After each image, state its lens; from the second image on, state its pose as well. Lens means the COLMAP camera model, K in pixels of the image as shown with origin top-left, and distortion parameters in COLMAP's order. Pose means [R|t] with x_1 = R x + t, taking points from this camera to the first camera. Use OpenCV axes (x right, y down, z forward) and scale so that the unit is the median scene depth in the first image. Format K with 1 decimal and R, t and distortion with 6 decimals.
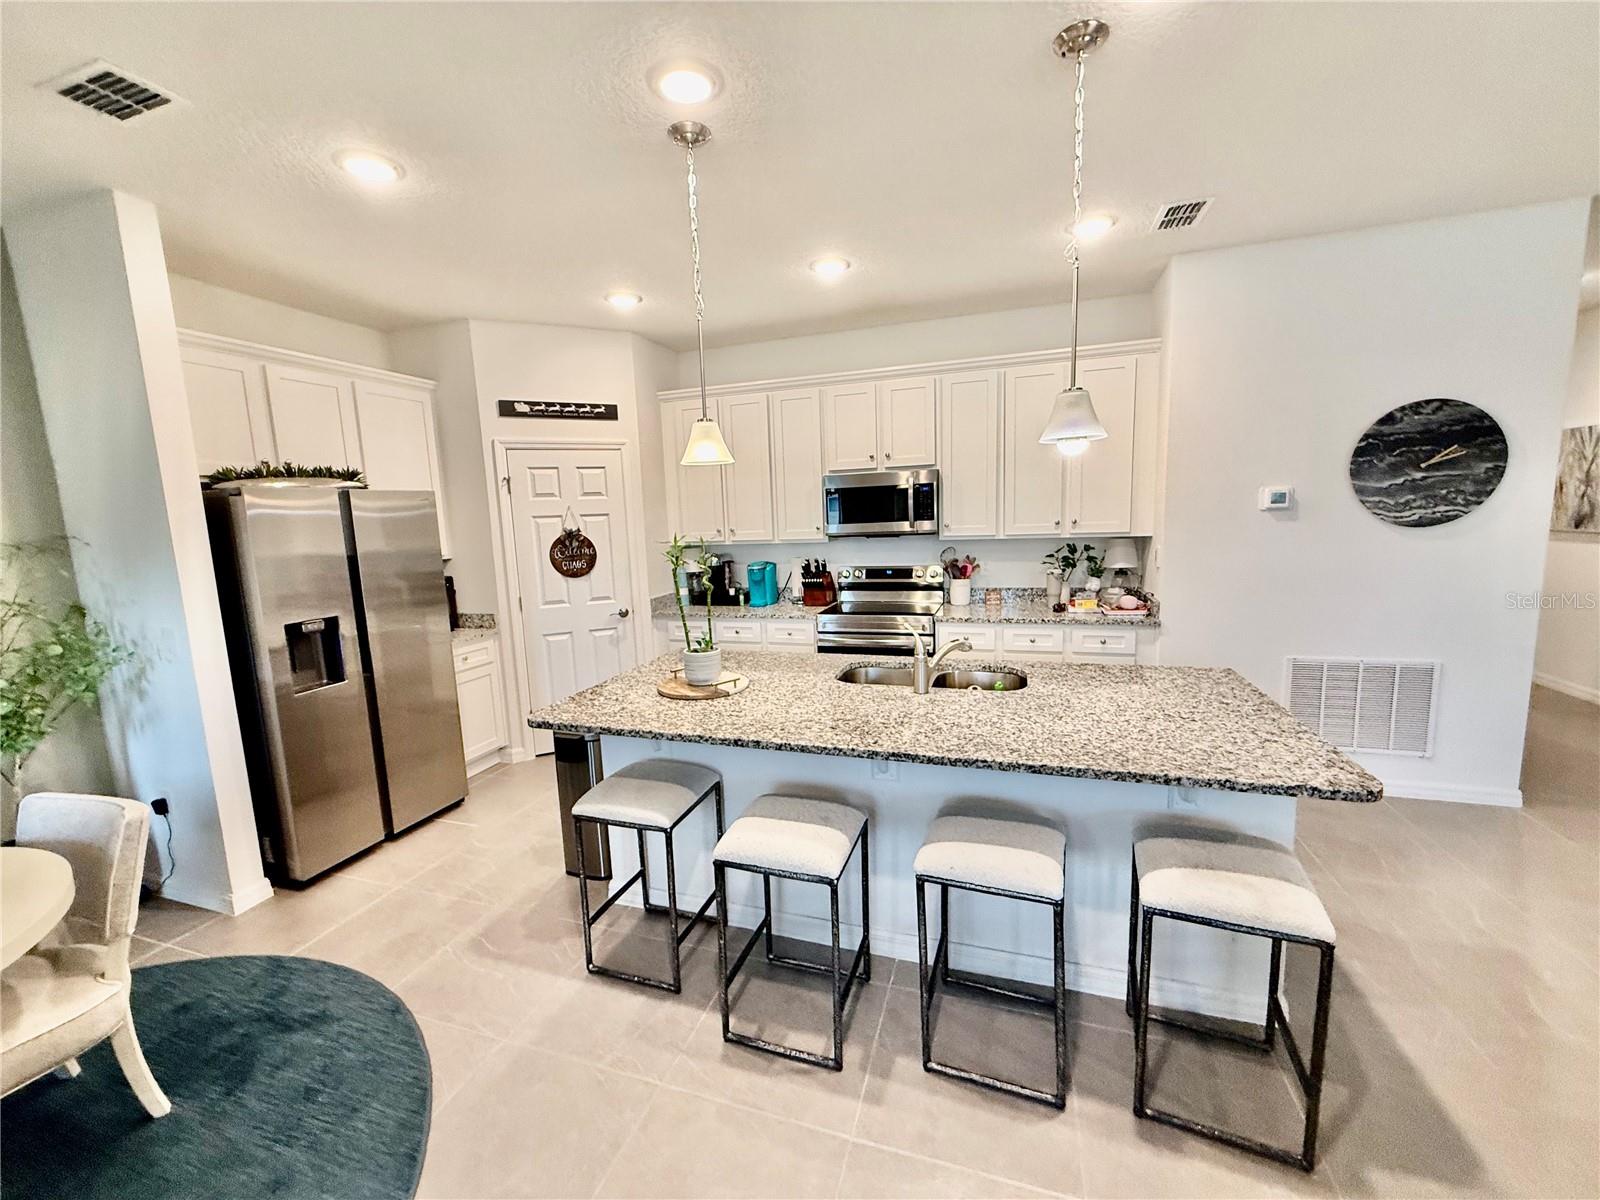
lens RADIAL K [[639.1, 0, 796.4], [0, 639.1, 599.2], [0, 0, 1]] dist [-0.000719, 0.000084]
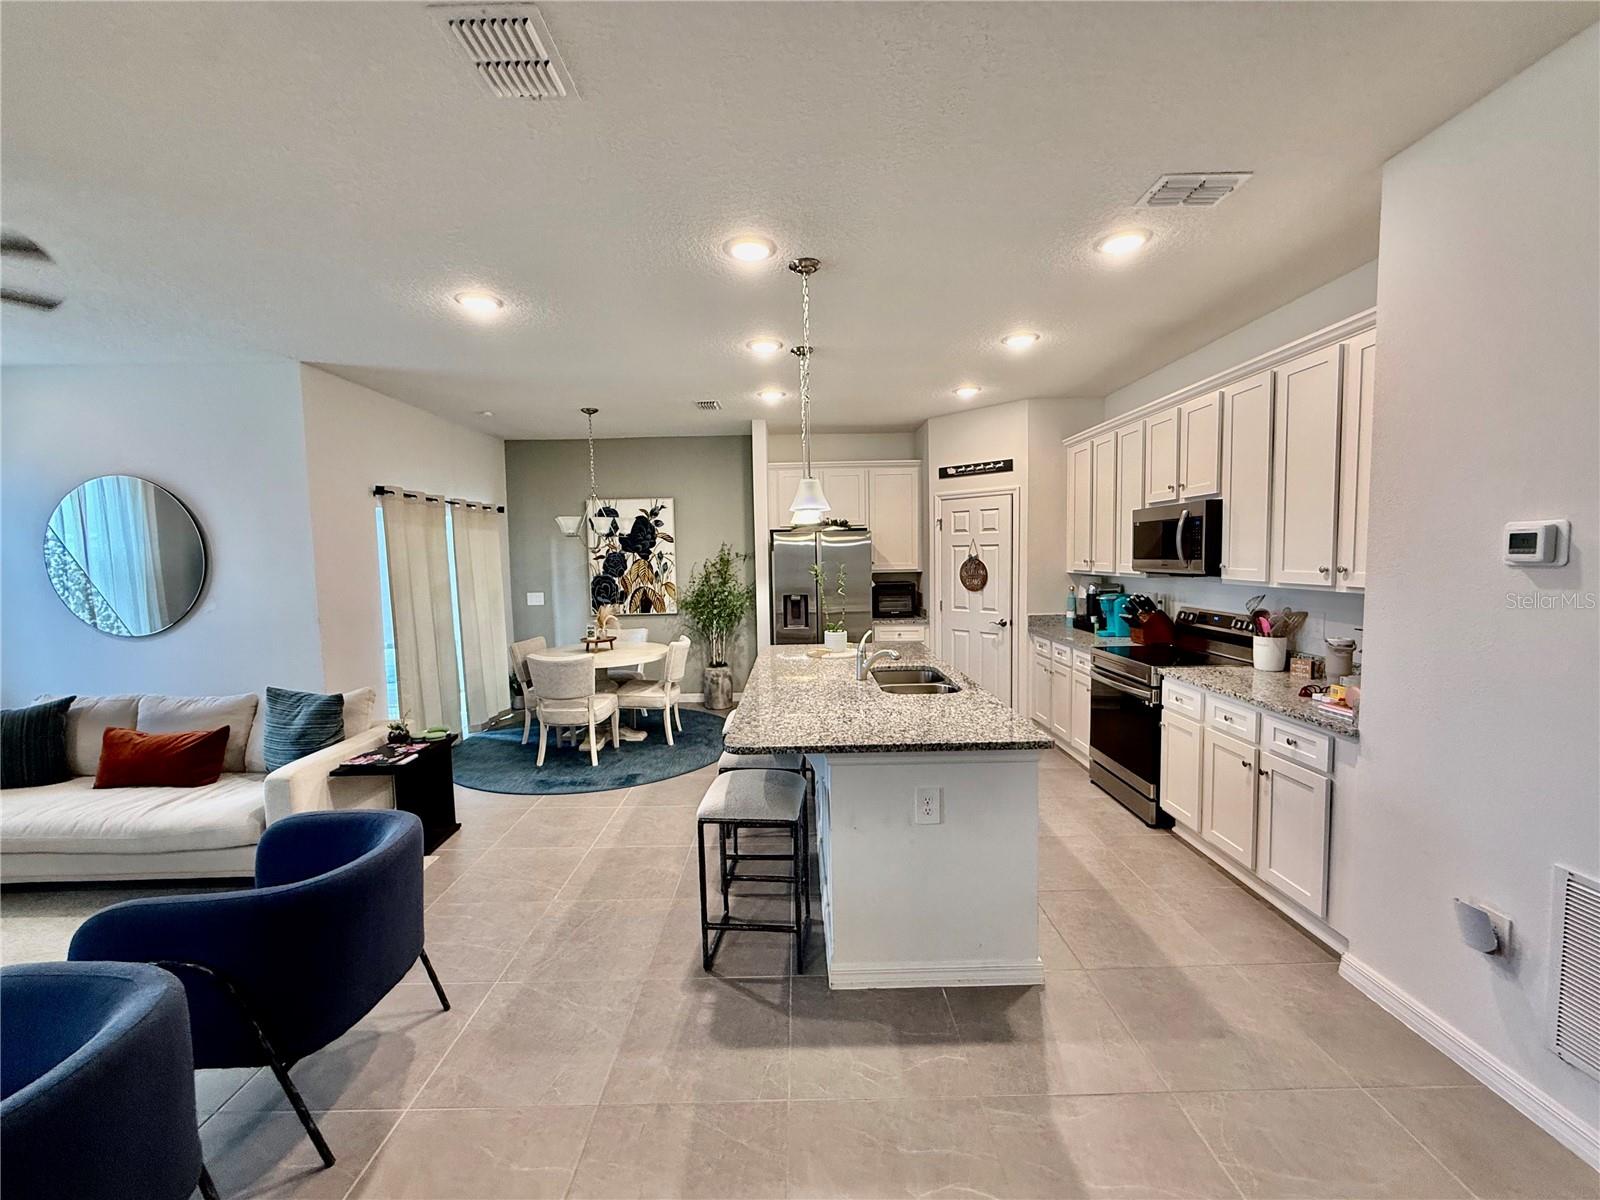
lens RADIAL K [[639.1, 0, 797.5], [0, 639.1, 599.7], [0, 0, 1]] dist [-0.000719, 0.000084]
pose [[0.316311, 0.099172, -0.943458, 0.882199], [-0.122217, 0.990493, 0.063140, -0.060900], [0.940750, 0.095334, 0.325424, 0.232349]]
